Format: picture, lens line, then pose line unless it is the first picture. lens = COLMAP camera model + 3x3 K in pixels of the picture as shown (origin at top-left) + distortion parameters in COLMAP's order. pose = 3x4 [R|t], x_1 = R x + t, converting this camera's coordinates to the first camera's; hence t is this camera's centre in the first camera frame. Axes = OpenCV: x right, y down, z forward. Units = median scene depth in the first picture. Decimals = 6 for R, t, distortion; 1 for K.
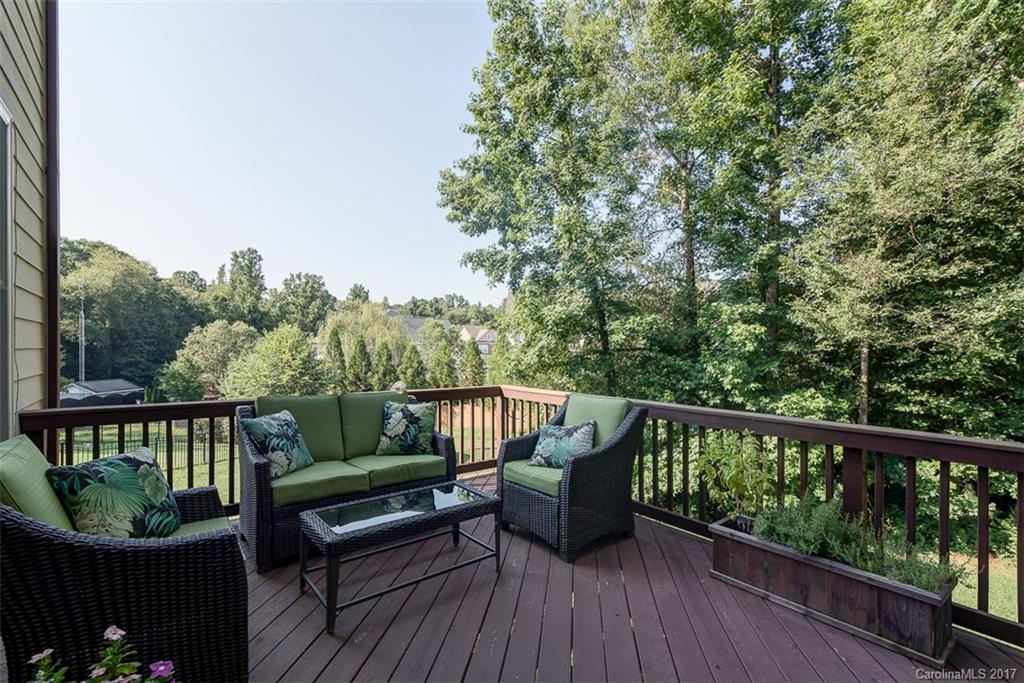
lens RADIAL K [[471.8, 0, 511.6], [0, 471.8, 346.3], [0, 0, 1]] dist [-0.018477, 0.000099]
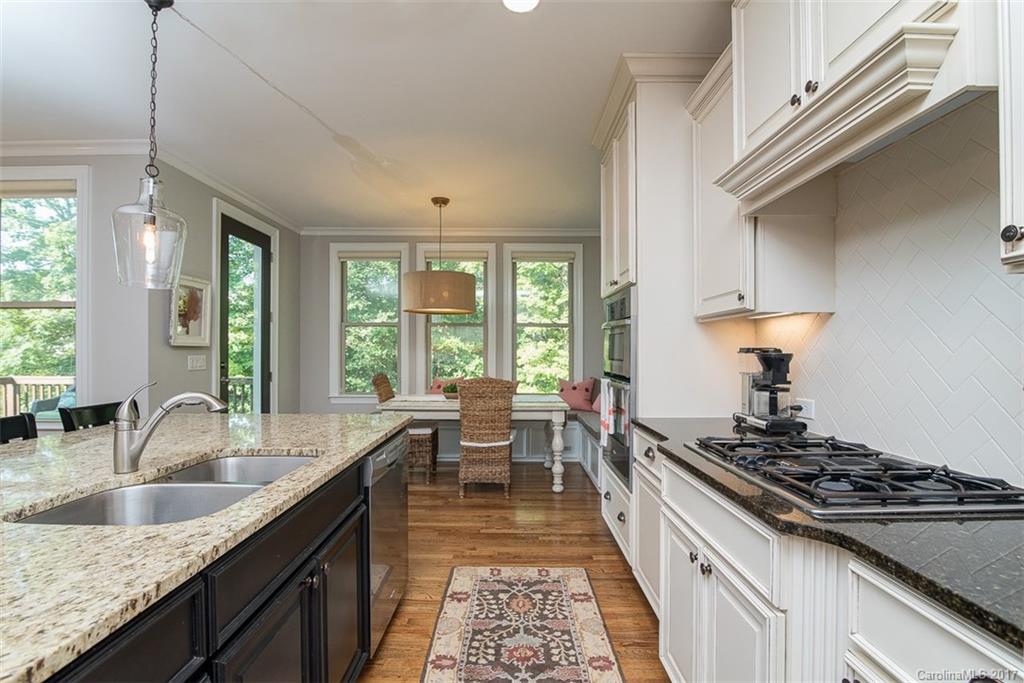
lens RADIAL K [[477.7, 0, 509.2], [0, 477.7, 353.8], [0, 0, 1]] dist [-0.017125, 0.000171]
pose [[0.613781, -0.008036, 0.789435, -0.209166], [-0.000839, 0.999941, 0.010832, -0.001018], [-0.789476, -0.007311, 0.613738, -1.003306]]
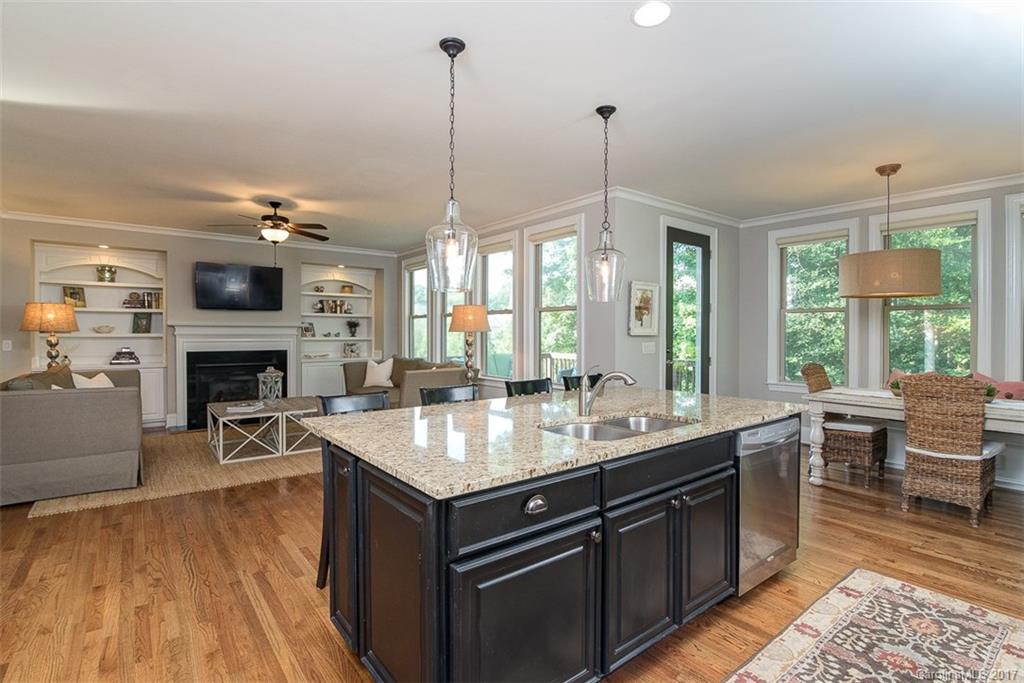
lens RADIAL K [[482.2, 0, 523.6], [0, 482.2, 340.7], [0, 0, 1]] dist [0.034659, 0.000014]
pose [[0.999281, -0.004702, 0.037634, -0.209089], [0.004061, 0.999846, 0.017084, -0.005985], [-0.037709, -0.016919, 0.999146, -1.061322]]
